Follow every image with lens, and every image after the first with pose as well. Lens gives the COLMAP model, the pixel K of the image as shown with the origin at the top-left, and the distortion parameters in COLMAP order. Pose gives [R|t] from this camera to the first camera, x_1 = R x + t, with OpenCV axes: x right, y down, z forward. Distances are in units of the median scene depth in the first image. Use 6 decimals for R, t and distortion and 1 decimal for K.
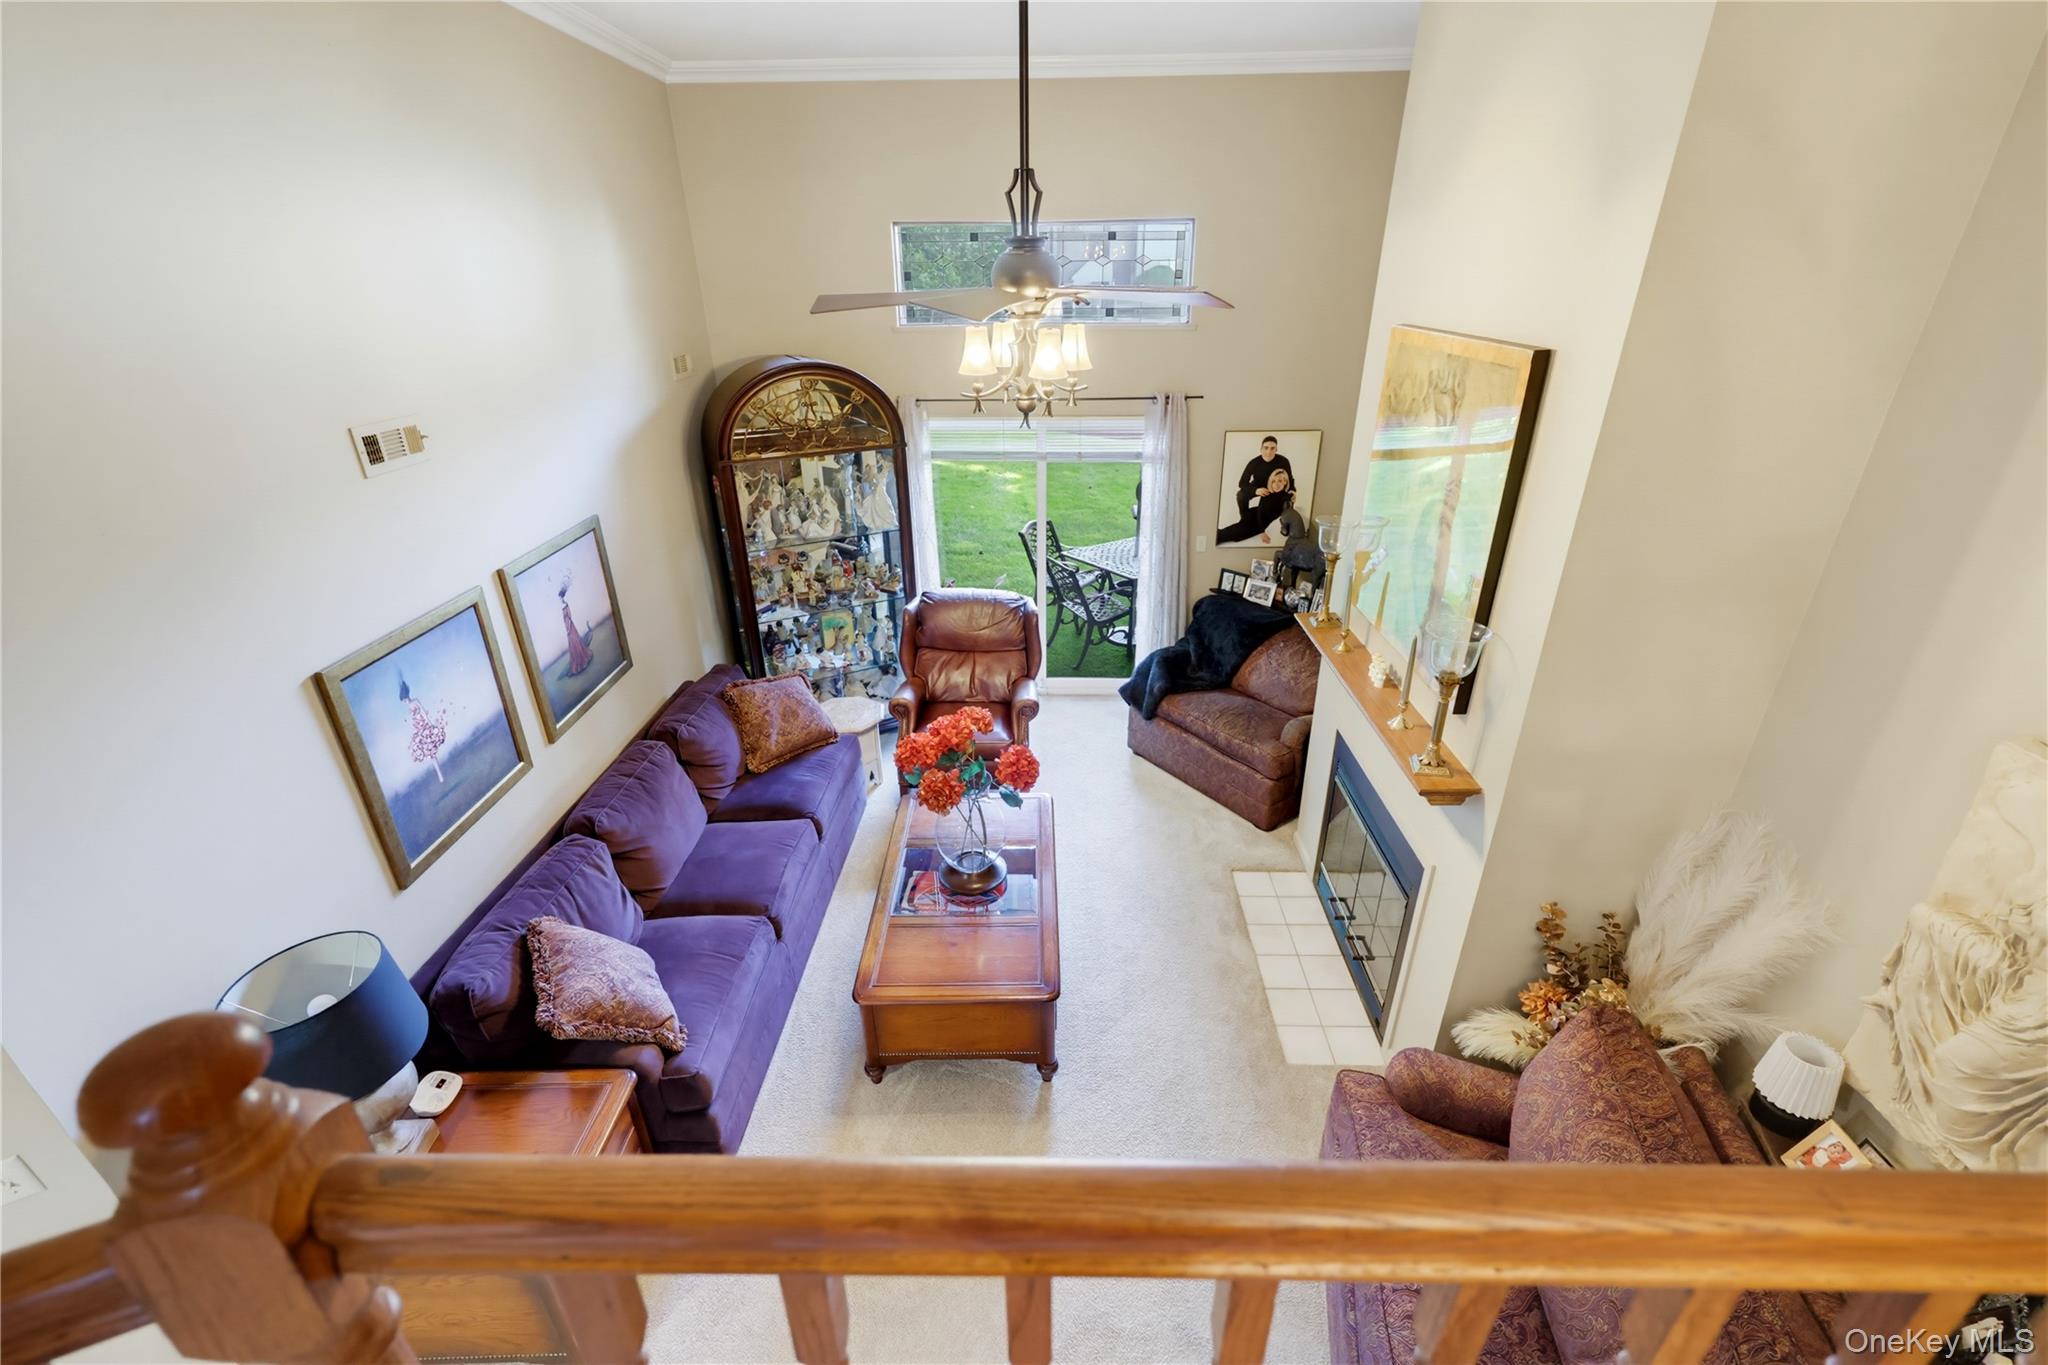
lens RADIAL K [[856.9, 0, 1034.5], [0, 856.9, 691.4], [0, 0, 1]] dist [0.000864, 0.000059]
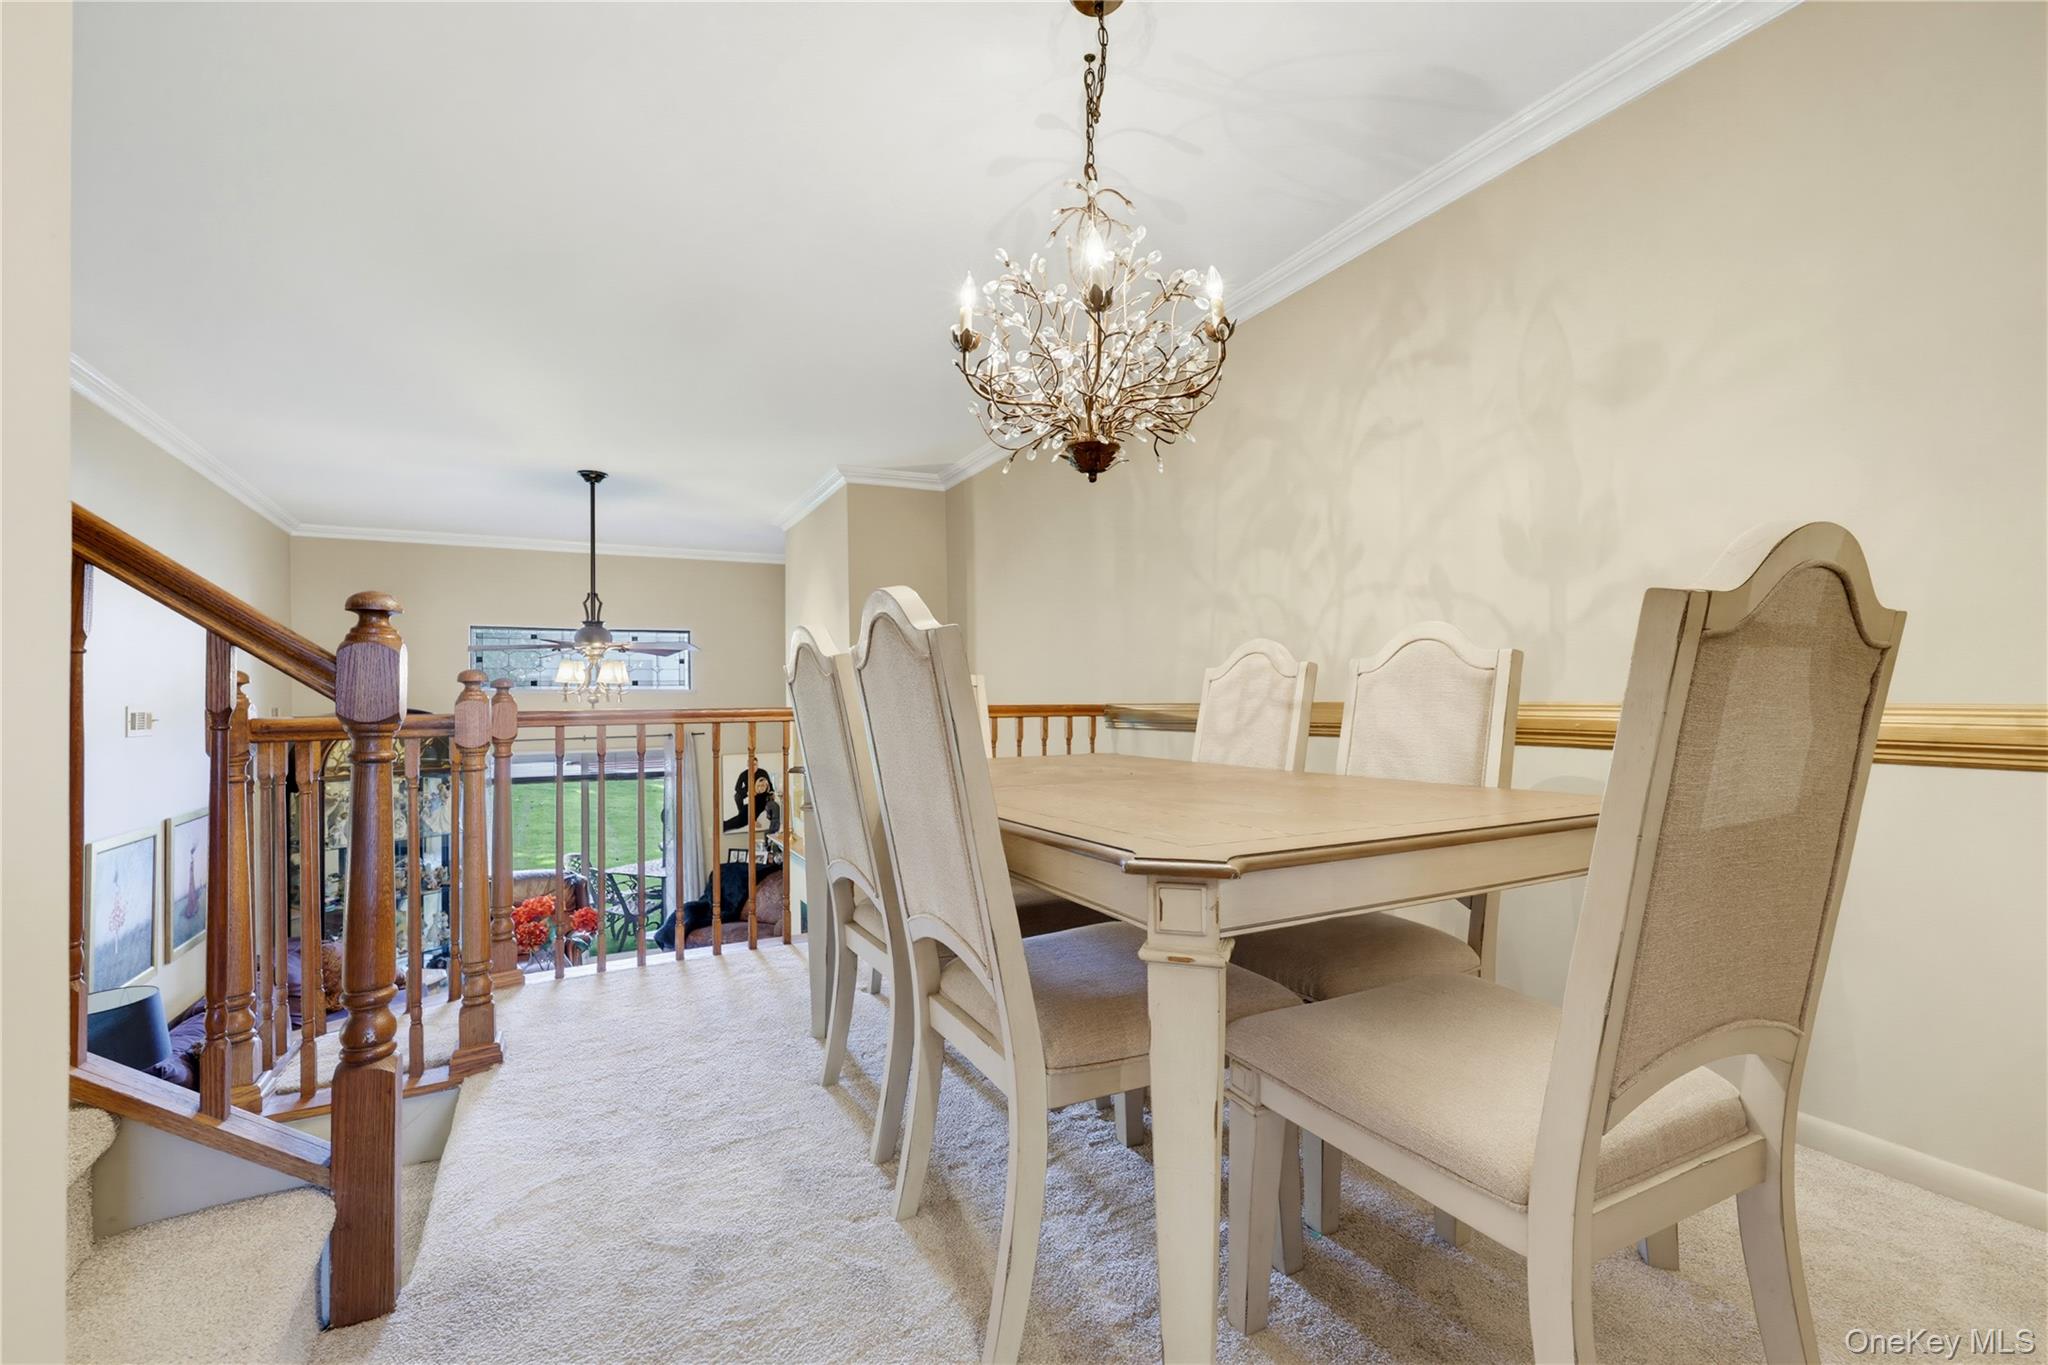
lens RADIAL K [[867.9, 0, 1026.5], [0, 867.9, 694.8], [0, 0, 1]] dist [0.000299, 0.000055]
pose [[0.871238, 0.000107, 0.490861, -0.084390], [0.220970, 0.892858, -0.392398, 0.447305], [-0.438311, 0.450338, 0.777868, -0.660729]]
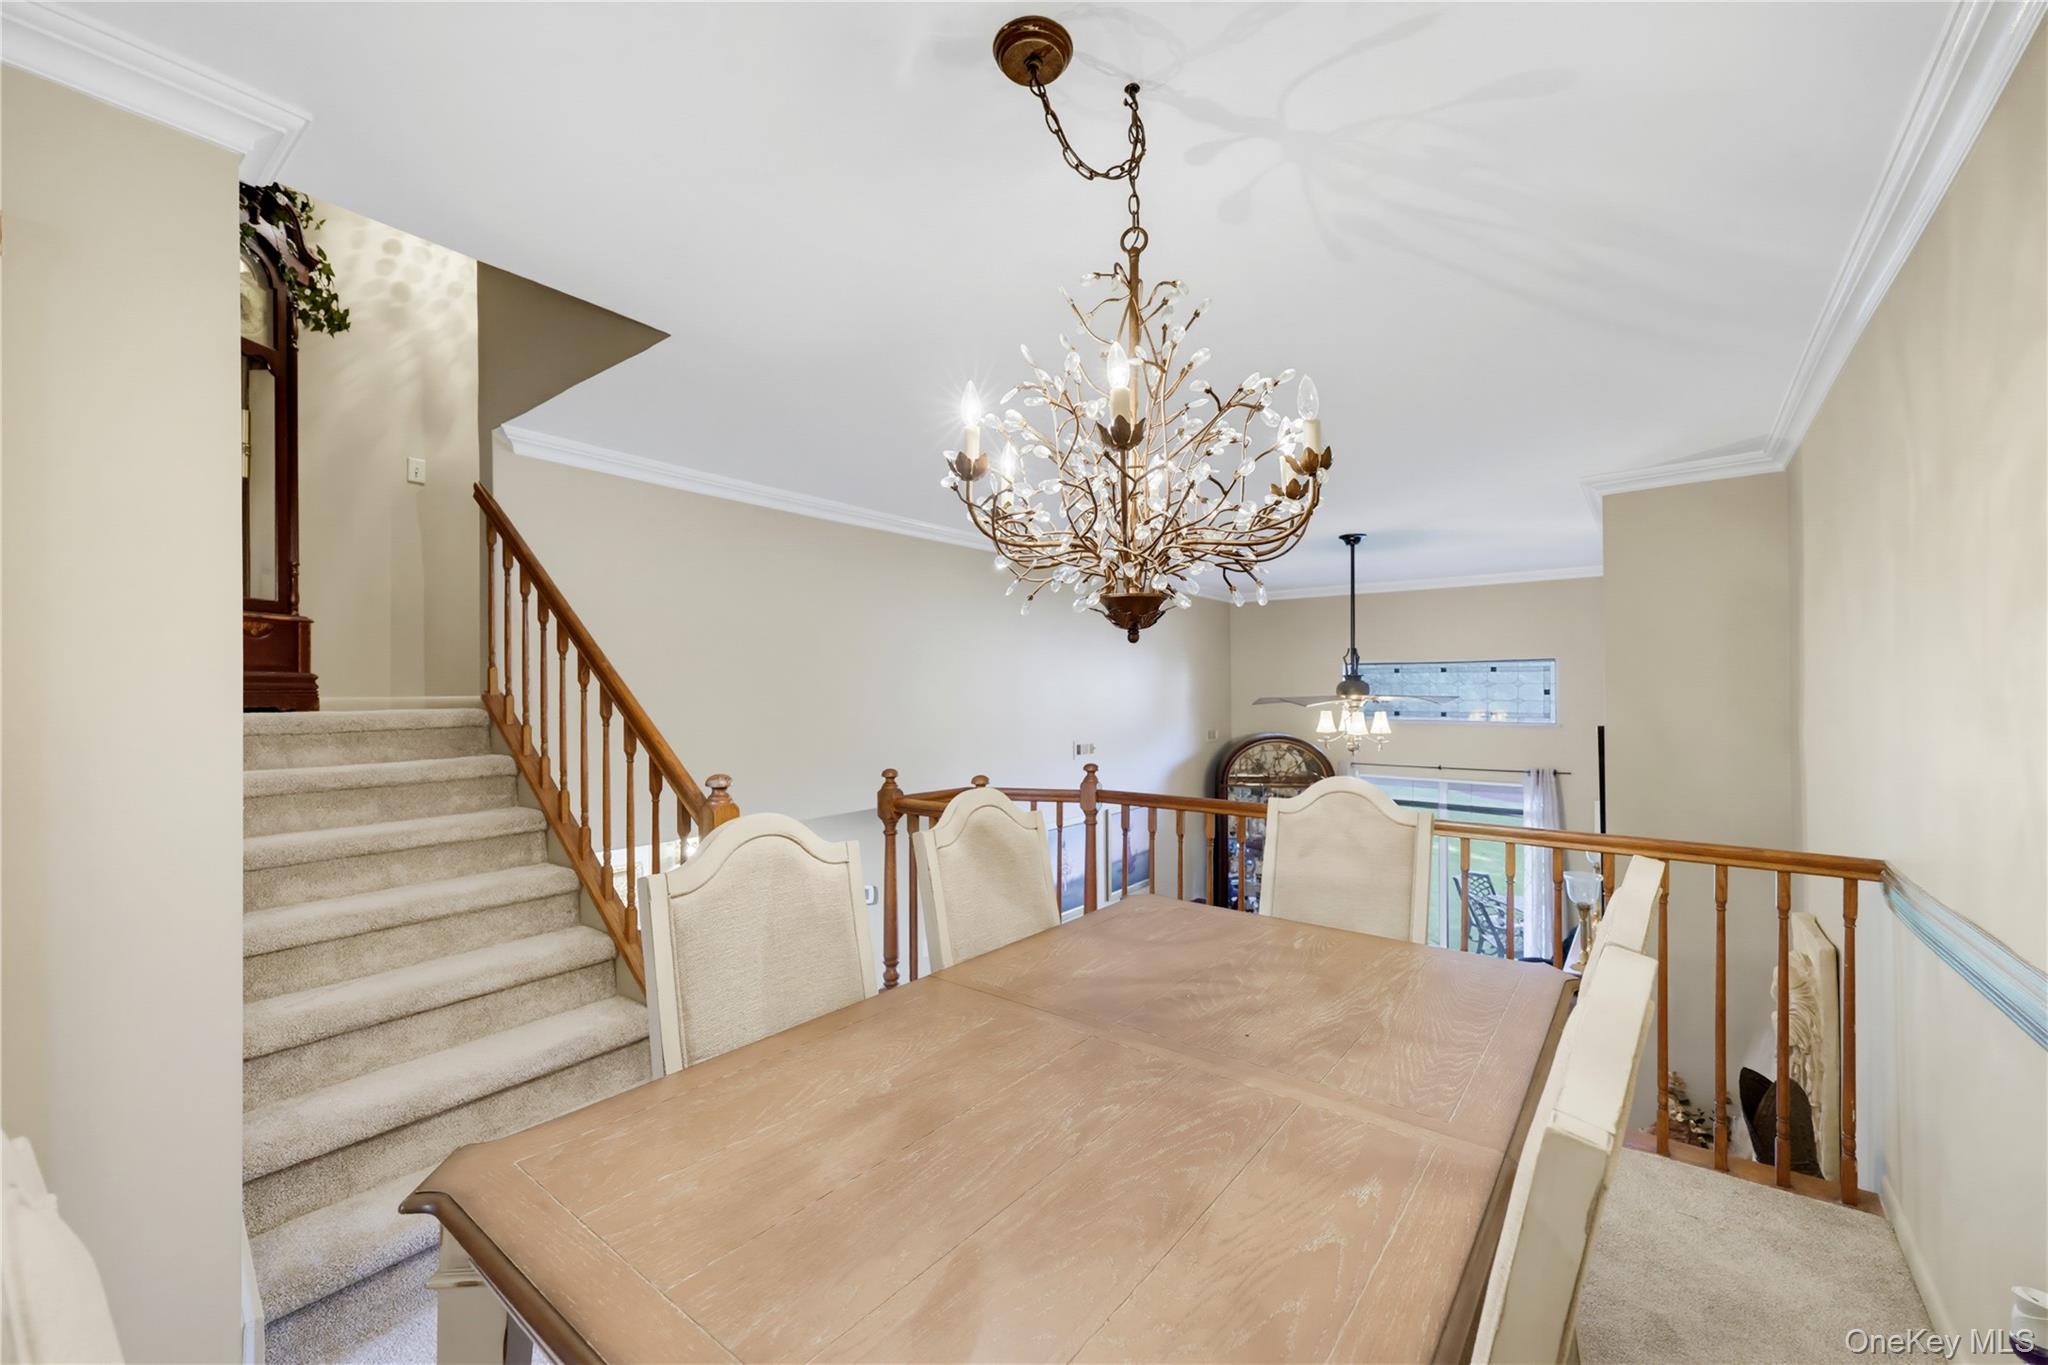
lens RADIAL K [[811.9, 0, 1021.9], [0, 811.9, 693.3], [0, 0, 1]] dist [0.000073, -0.000028]
pose [[0.801216, 0.008095, -0.598320, 0.367589], [-0.269143, 0.897928, -0.348263, 0.309188], [0.534429, 0.440068, 0.721614, -0.620268]]
